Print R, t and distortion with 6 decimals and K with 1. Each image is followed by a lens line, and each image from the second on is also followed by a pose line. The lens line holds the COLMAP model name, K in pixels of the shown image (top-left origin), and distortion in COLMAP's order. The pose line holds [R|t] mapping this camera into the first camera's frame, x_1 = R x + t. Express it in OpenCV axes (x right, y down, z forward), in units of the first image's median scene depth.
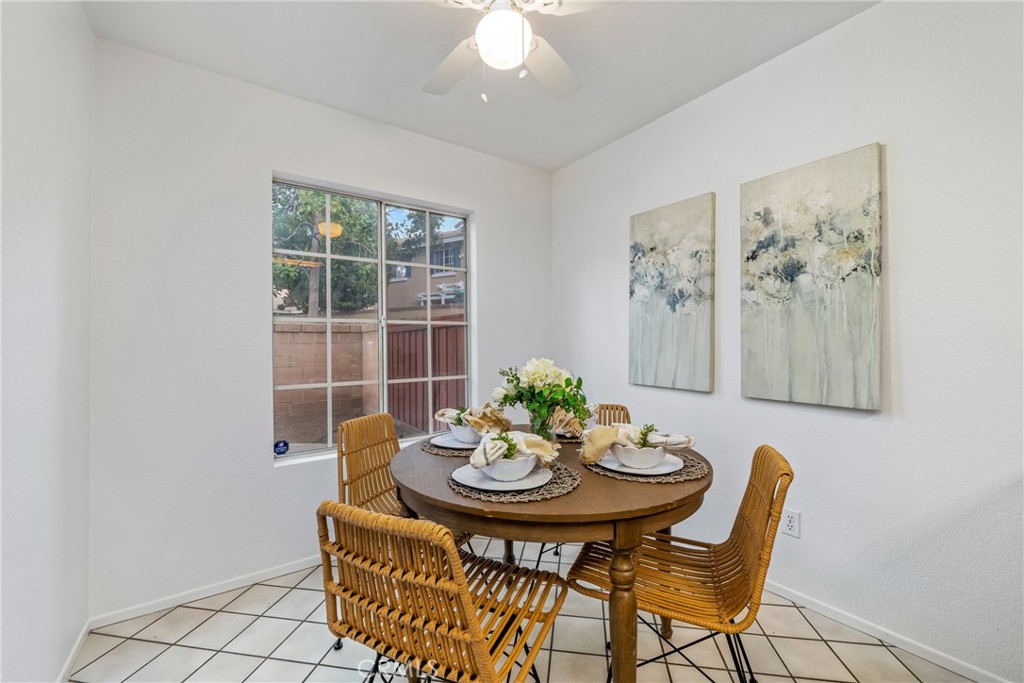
lens RADIAL K [[424.5, 0, 511.8], [0, 424.5, 341.7], [0, 0, 1]] dist [-0.001136, -0.000386]
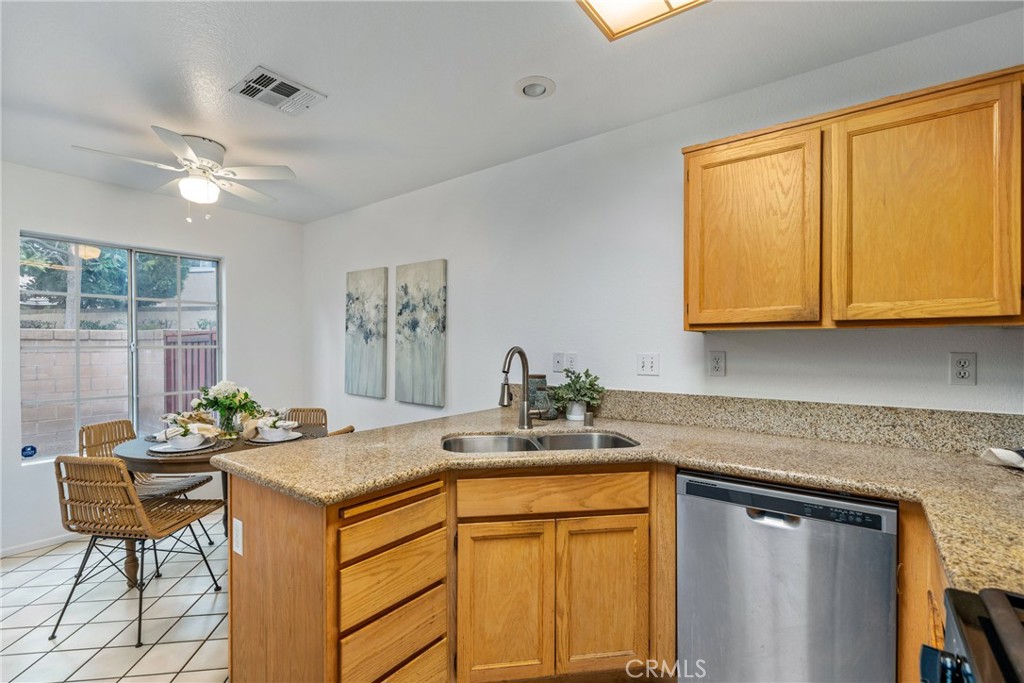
lens RADIAL K [[480.0, 0, 512.6], [0, 480.0, 347.8], [0, 0, 1]] dist [0.009793, -0.000202]
pose [[0.956853, 0.006240, 0.290506, 0.472105], [-0.009204, 0.999919, 0.008836, -0.094119], [-0.290427, -0.011129, 0.956832, -0.909305]]
